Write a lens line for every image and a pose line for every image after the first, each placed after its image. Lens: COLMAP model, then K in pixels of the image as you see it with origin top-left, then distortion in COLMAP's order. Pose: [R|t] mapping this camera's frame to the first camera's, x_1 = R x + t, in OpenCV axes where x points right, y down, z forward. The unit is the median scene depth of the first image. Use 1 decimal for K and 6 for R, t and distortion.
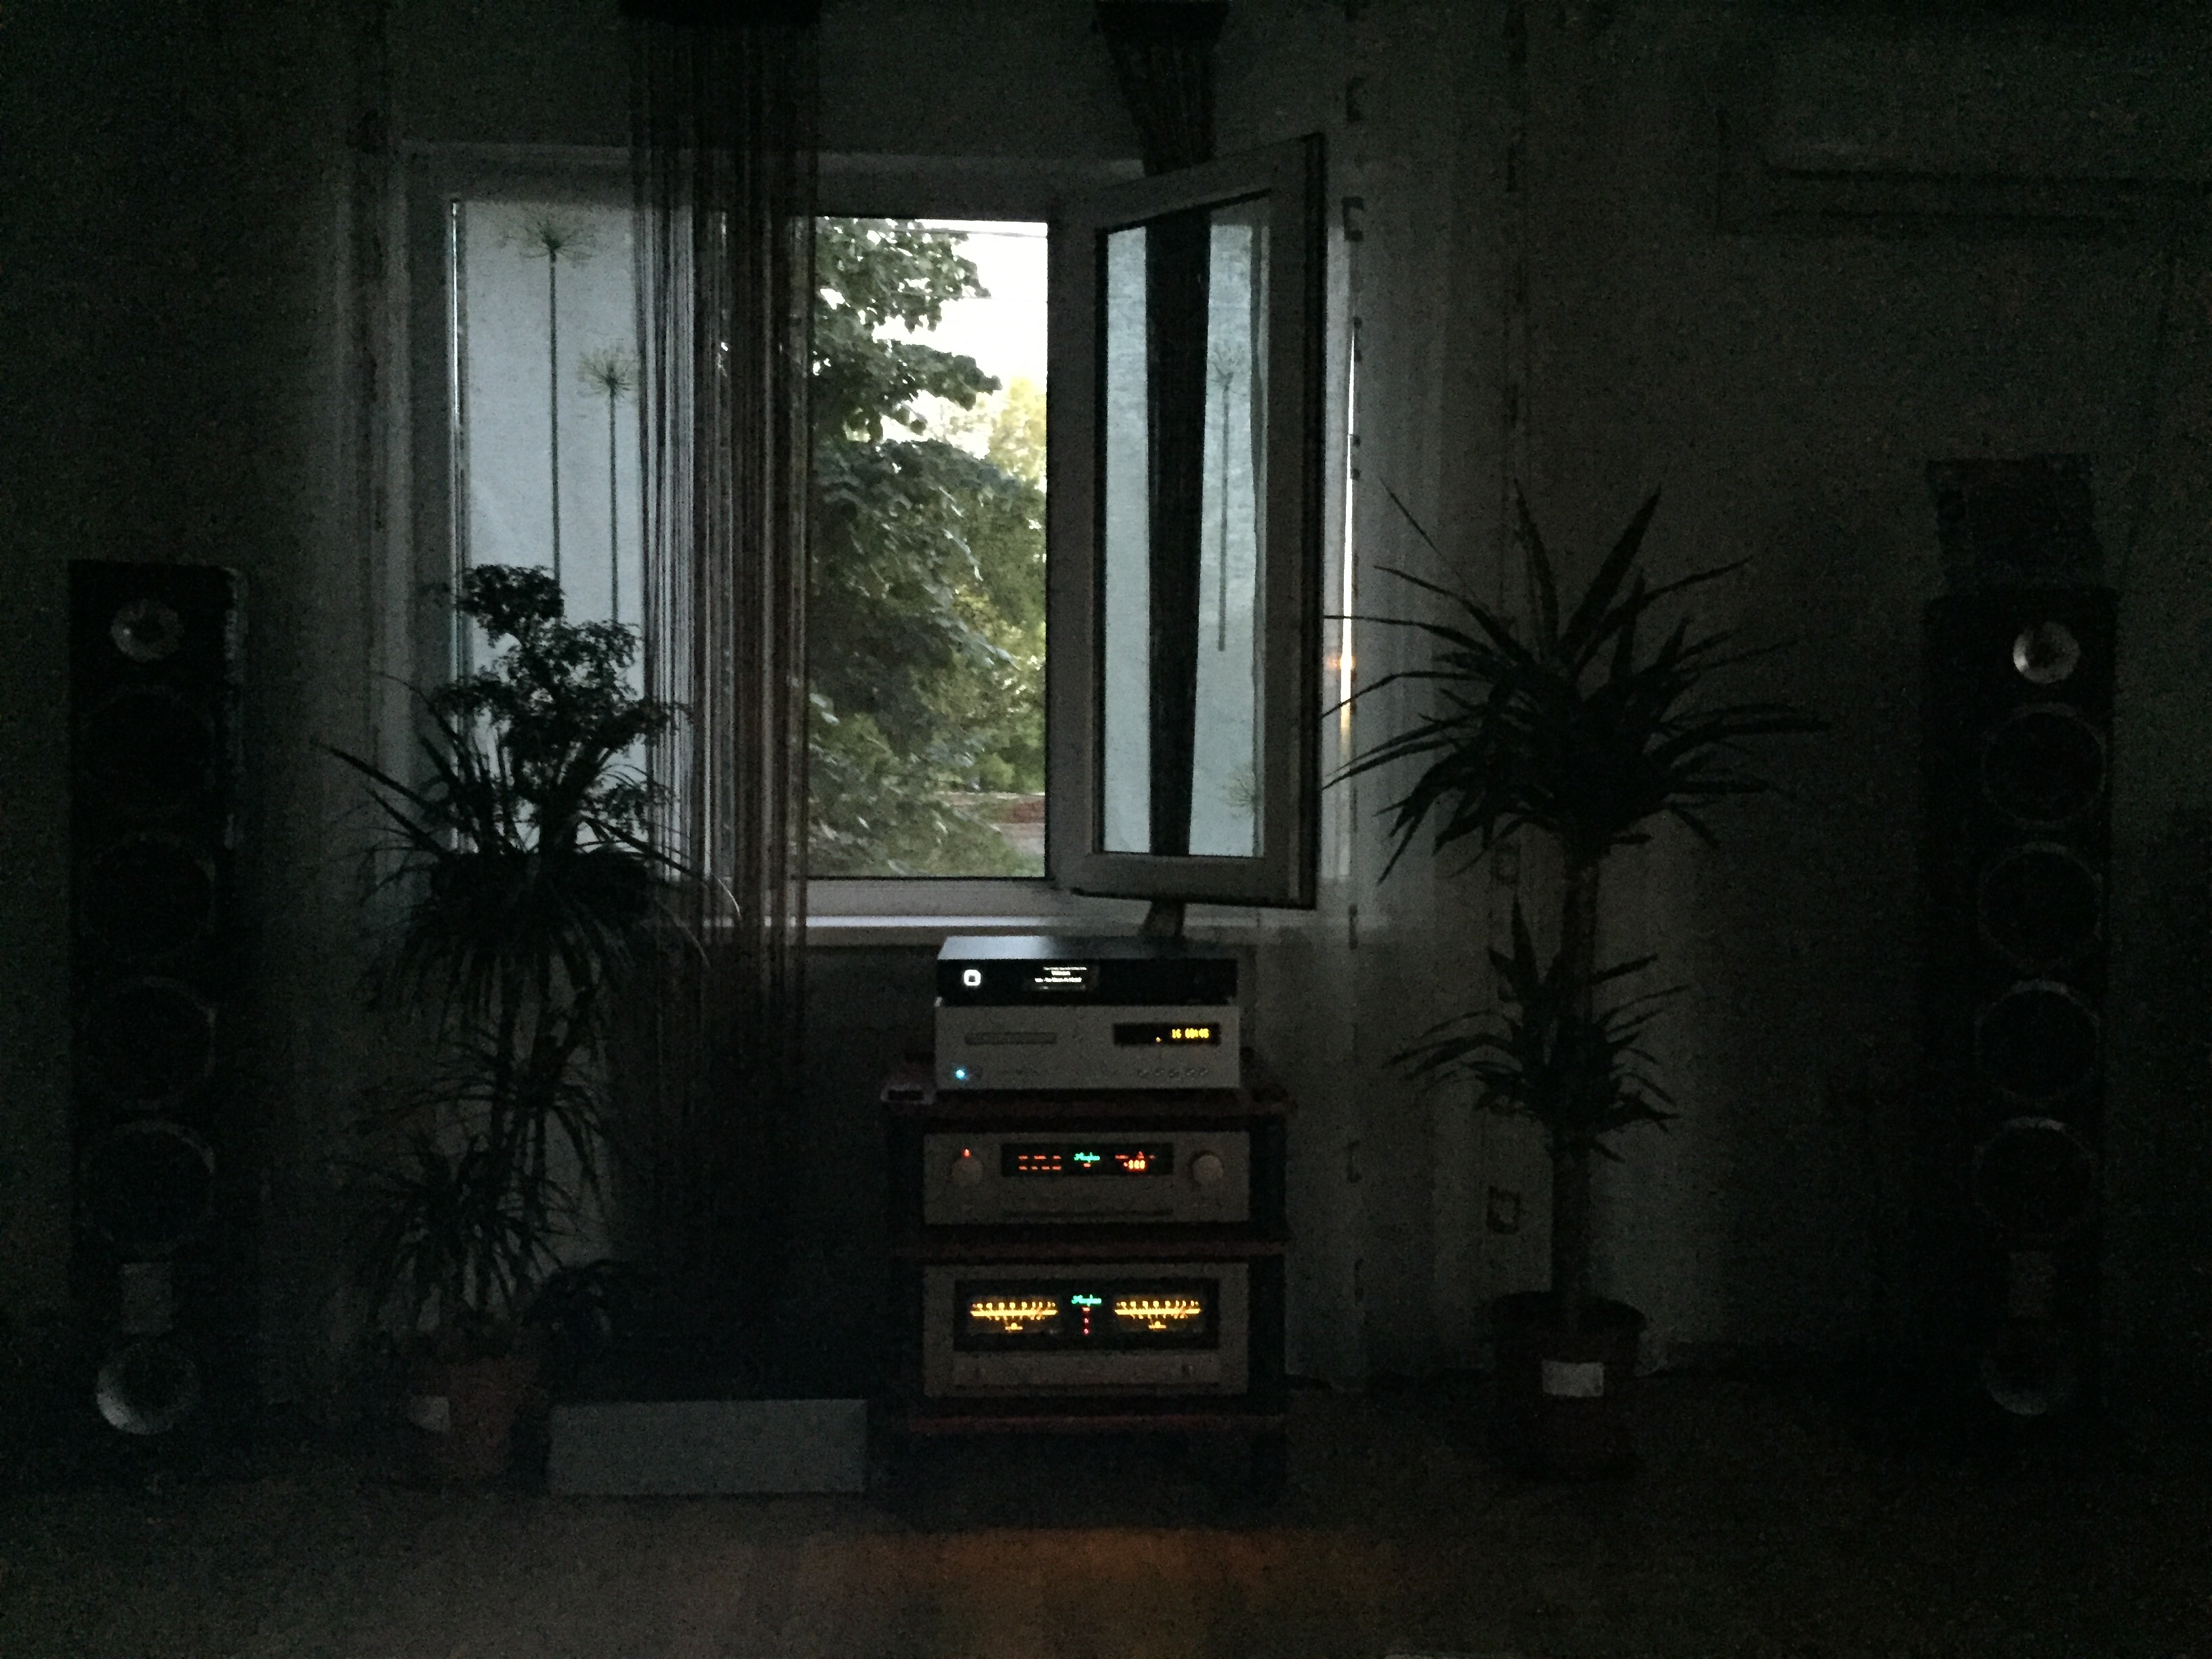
lens RADIAL K [[1892.5, 0, 1112.1], [0, 1892.5, 821.1], [0, 0, 1]] dist [0.058721, -0.001168]
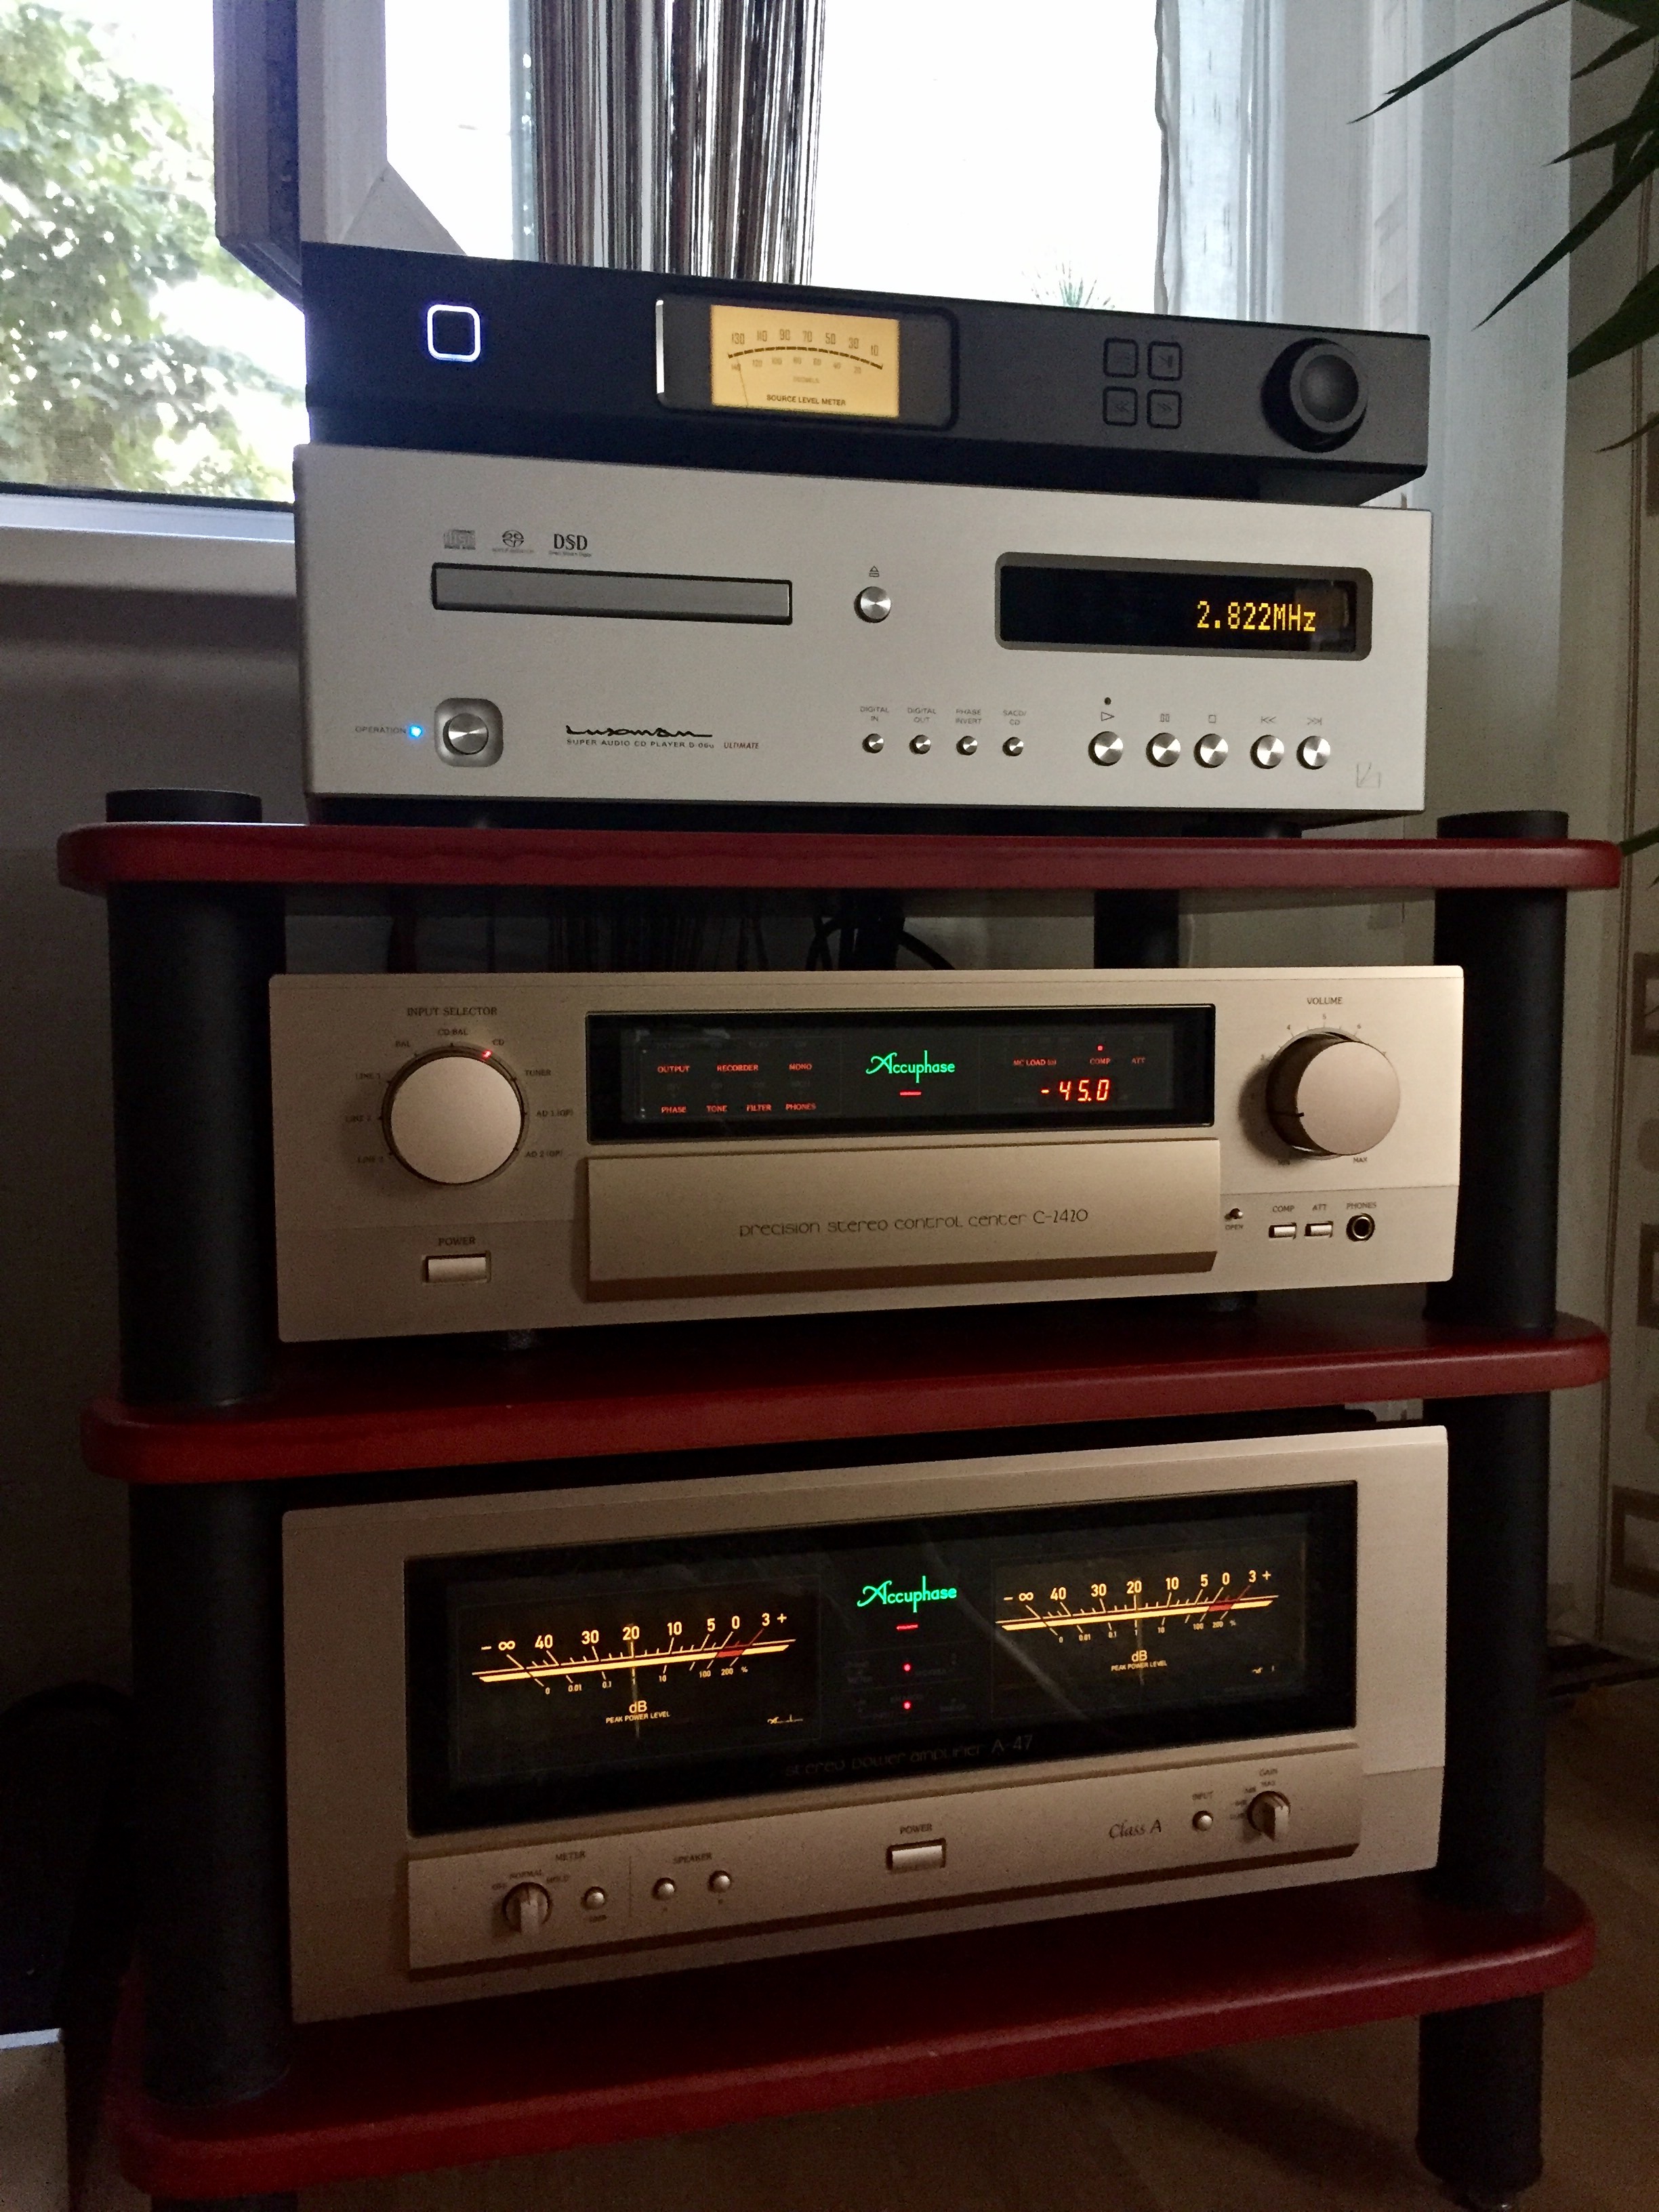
lens RADIAL K [[1892.5, 0, 825.4], [0, 1892.5, 1109.1], [0, 0, 1]] dist [0.058721, -0.001168]
pose [[0.977886, -0.022434, 0.207931, -0.078102], [0.012009, 0.998613, 0.051266, 0.165895], [-0.208793, -0.047635, 0.976799, 0.726162]]
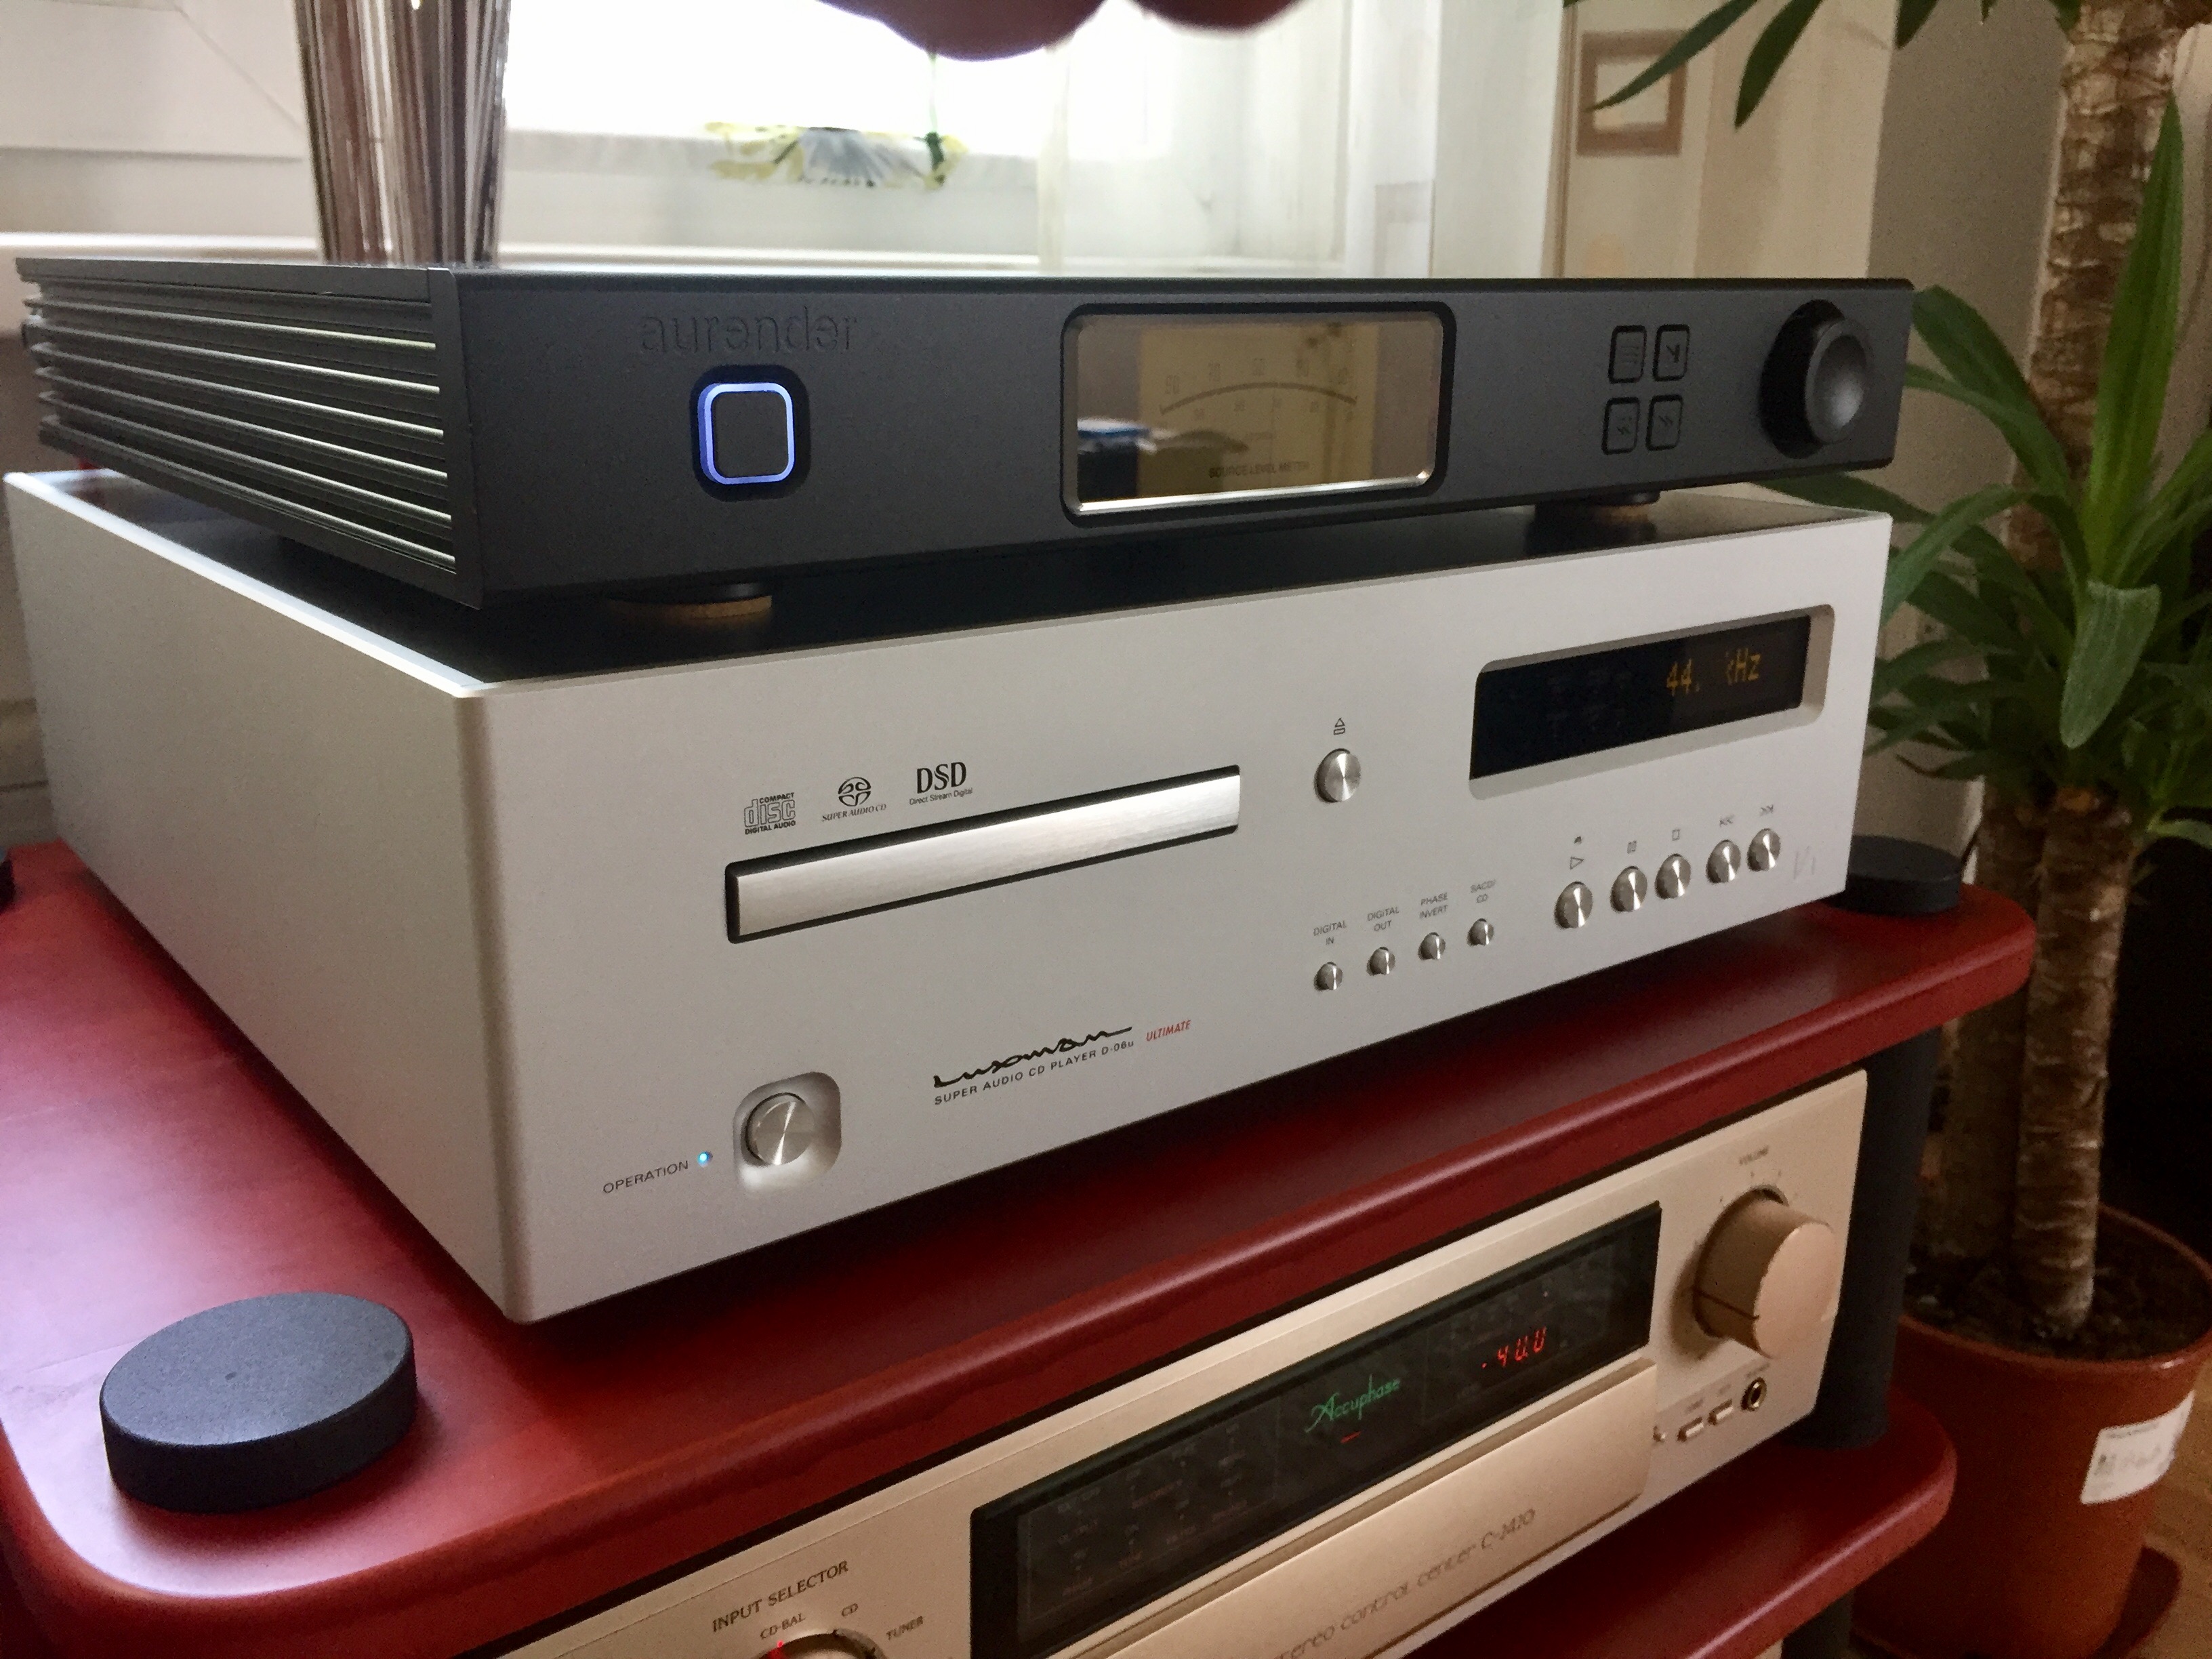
lens RADIAL K [[1907.4, 0, 1106.0], [0, 1907.4, 829.5], [0, 0, 1]] dist [0.059297, -0.056408]
pose [[0.812525, -0.153595, 0.562328, -0.125580], [0.002876, 0.965707, 0.259619, 0.074312], [-0.582920, -0.209330, 0.785102, 0.857773]]
